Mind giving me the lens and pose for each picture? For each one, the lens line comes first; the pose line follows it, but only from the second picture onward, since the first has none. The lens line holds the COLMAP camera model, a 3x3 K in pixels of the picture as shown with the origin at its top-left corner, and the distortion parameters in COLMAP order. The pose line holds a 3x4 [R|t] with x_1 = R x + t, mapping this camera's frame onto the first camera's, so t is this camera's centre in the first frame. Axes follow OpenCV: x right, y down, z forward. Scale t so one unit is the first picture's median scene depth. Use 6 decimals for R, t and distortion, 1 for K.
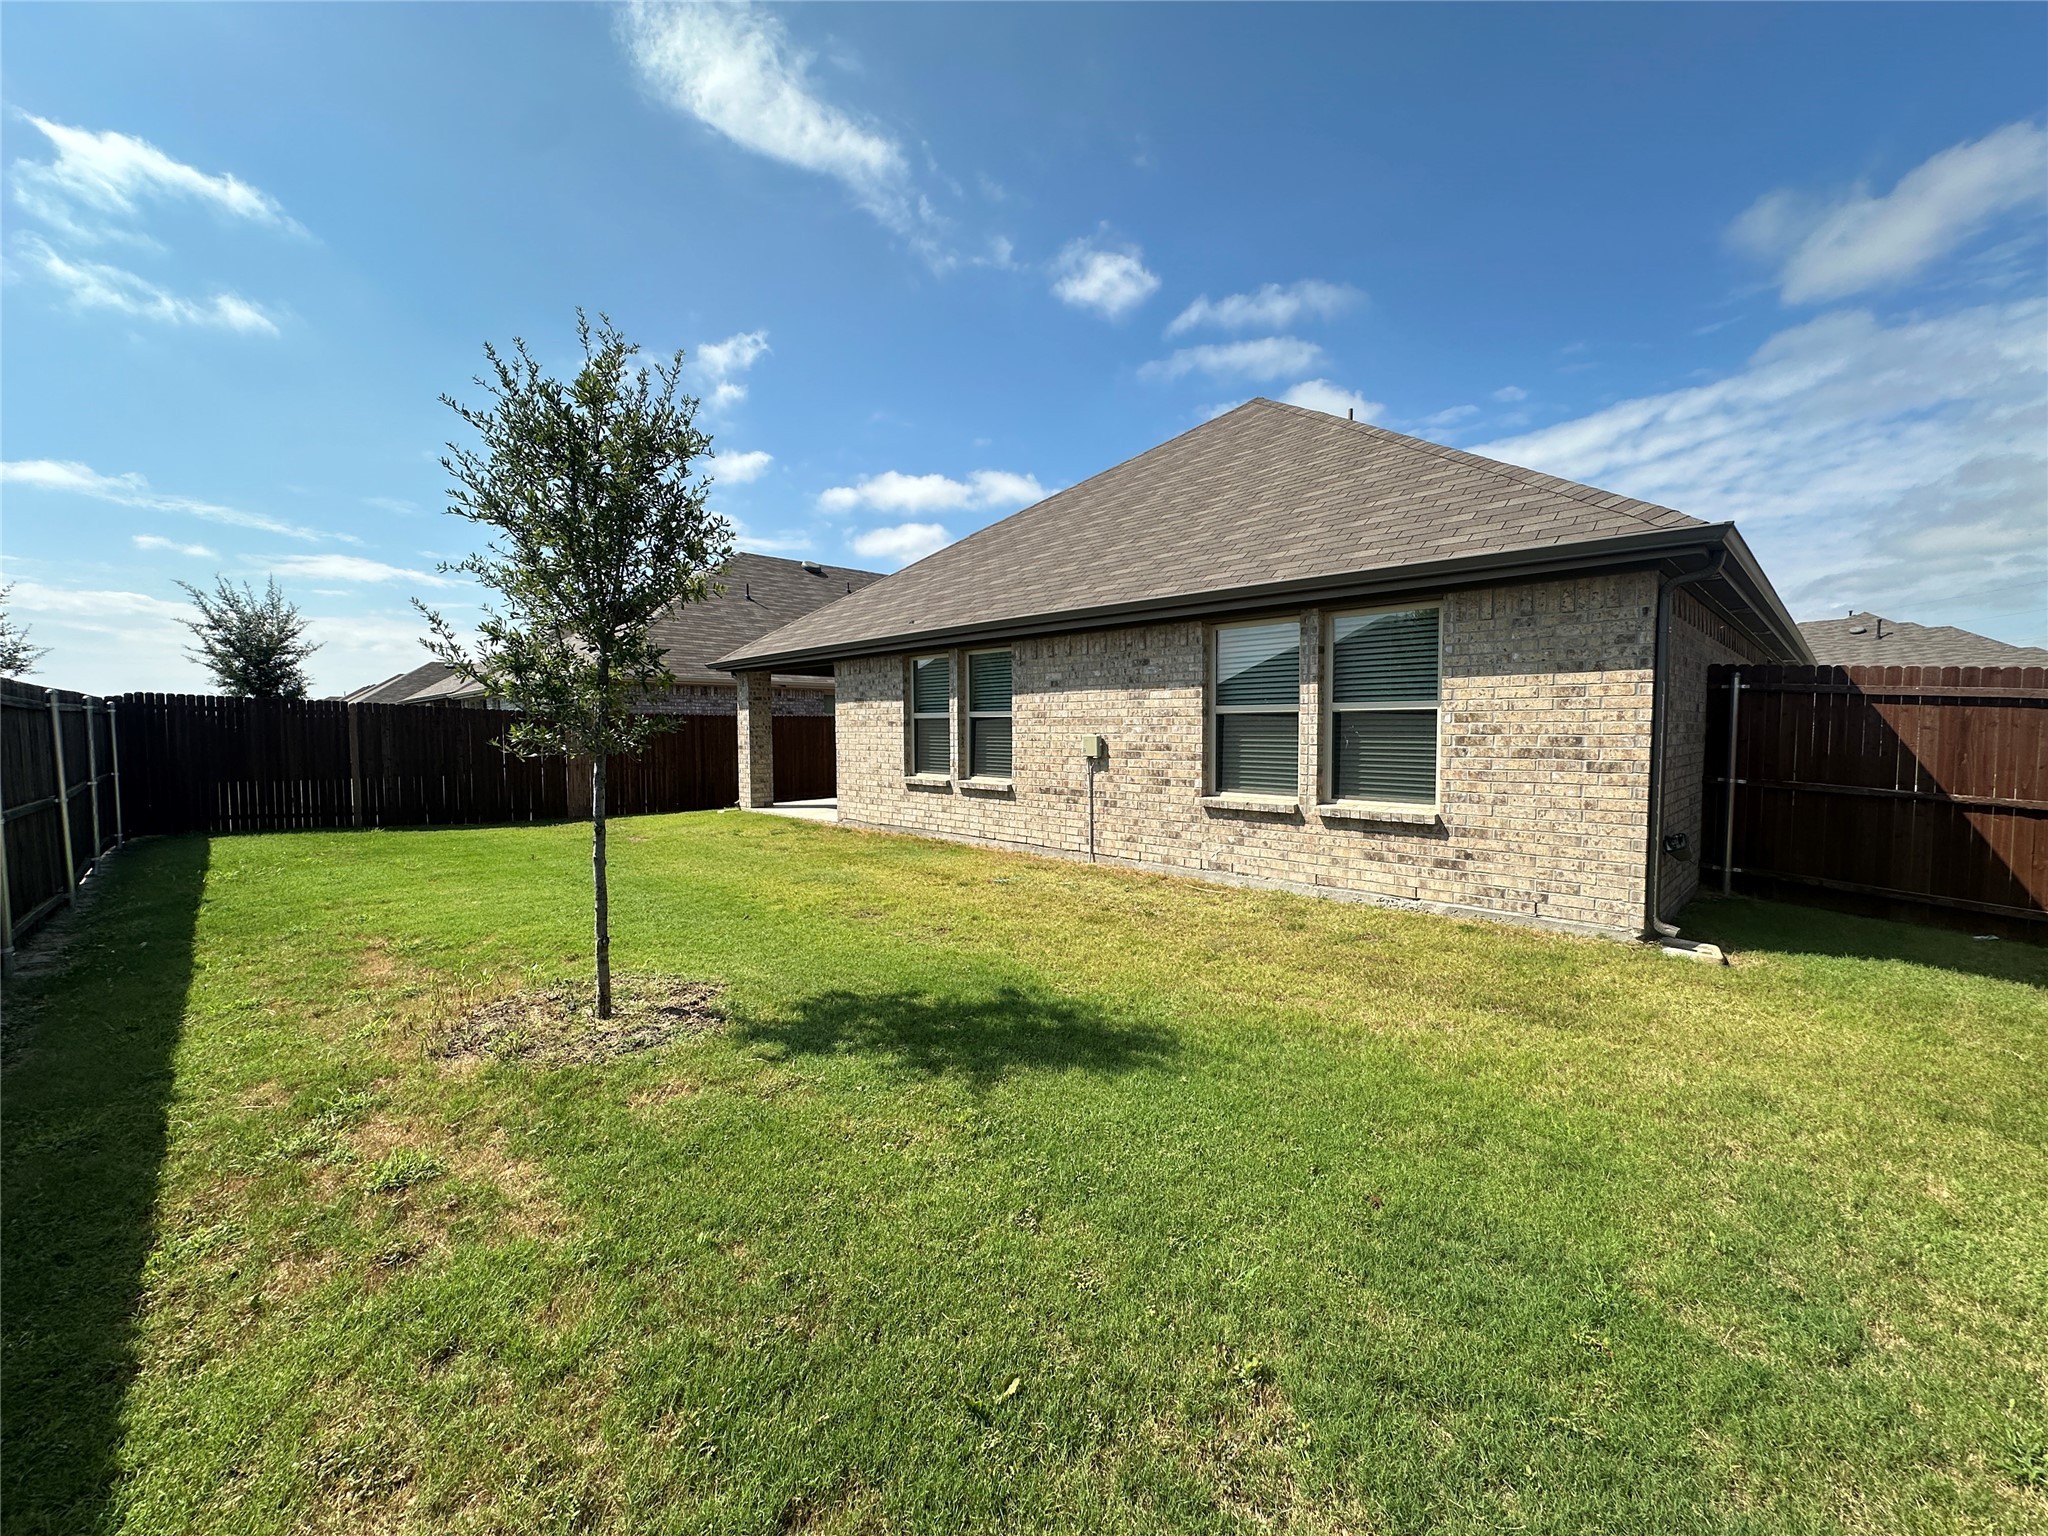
lens RADIAL K [[819.7, 0, 1028.7], [0, 819.7, 766.1], [0, 0, 1]] dist [-0.001120, 0.000478]
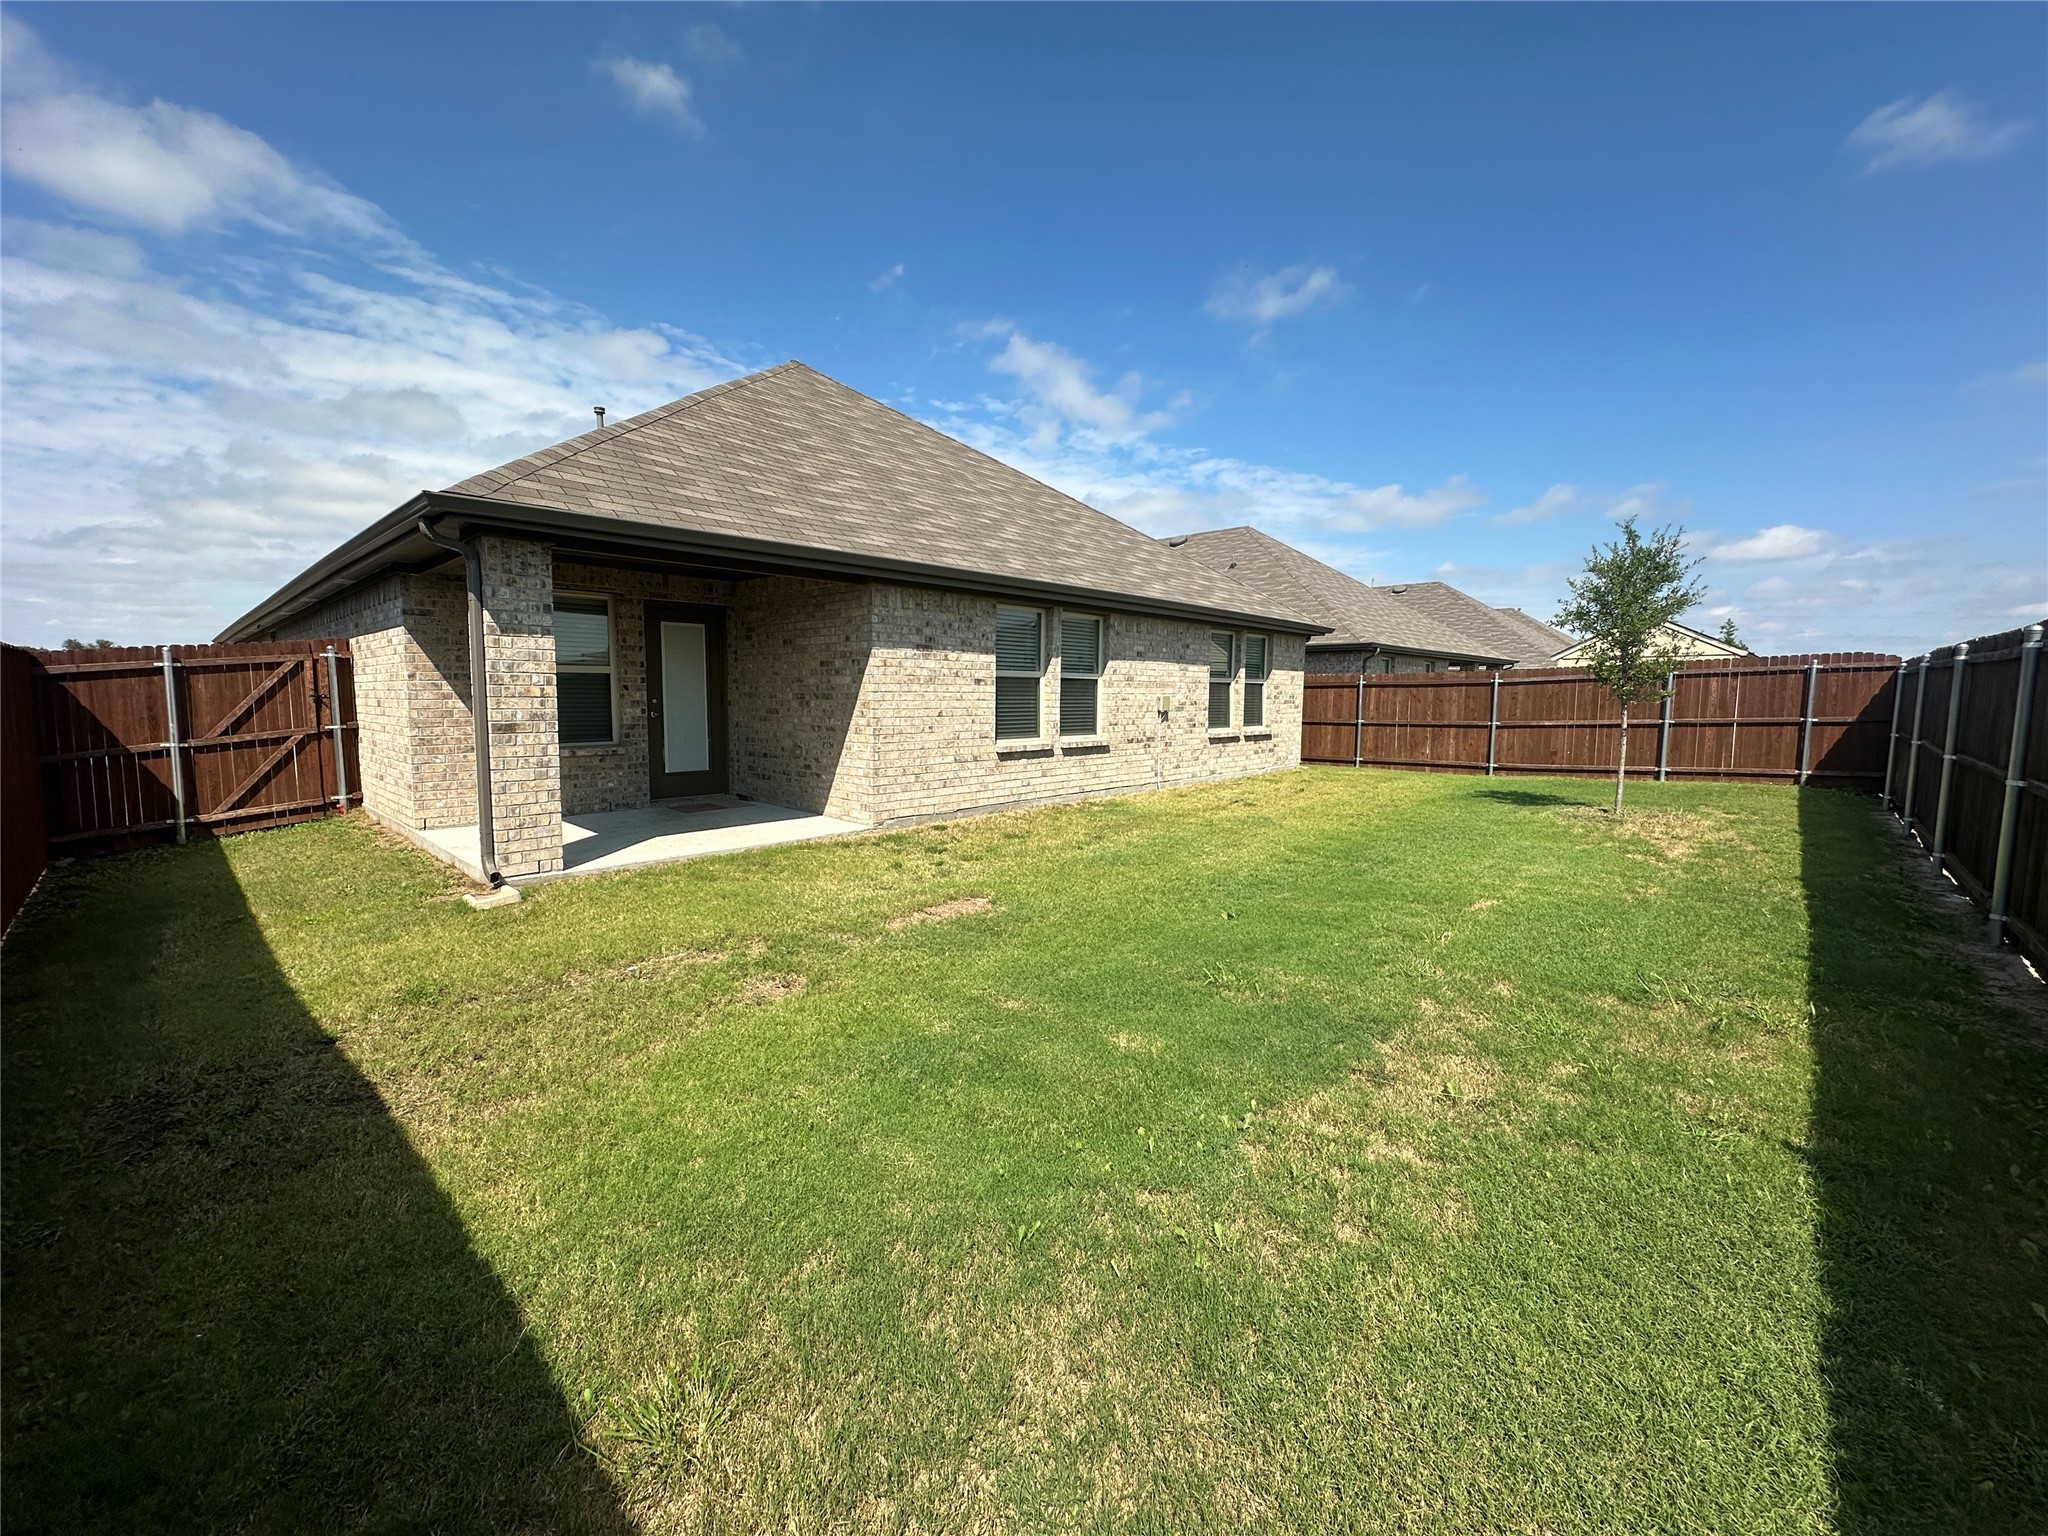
lens RADIAL K [[819.7, 0, 1019.9], [0, 819.7, 767.4], [0, 0, 1]] dist [-0.001120, 0.000478]
pose [[-0.046034, -0.085919, 0.995238, -1.244118], [0.041186, 0.995284, 0.087828, -0.046148], [-0.998090, 0.045033, -0.042279, 1.261760]]
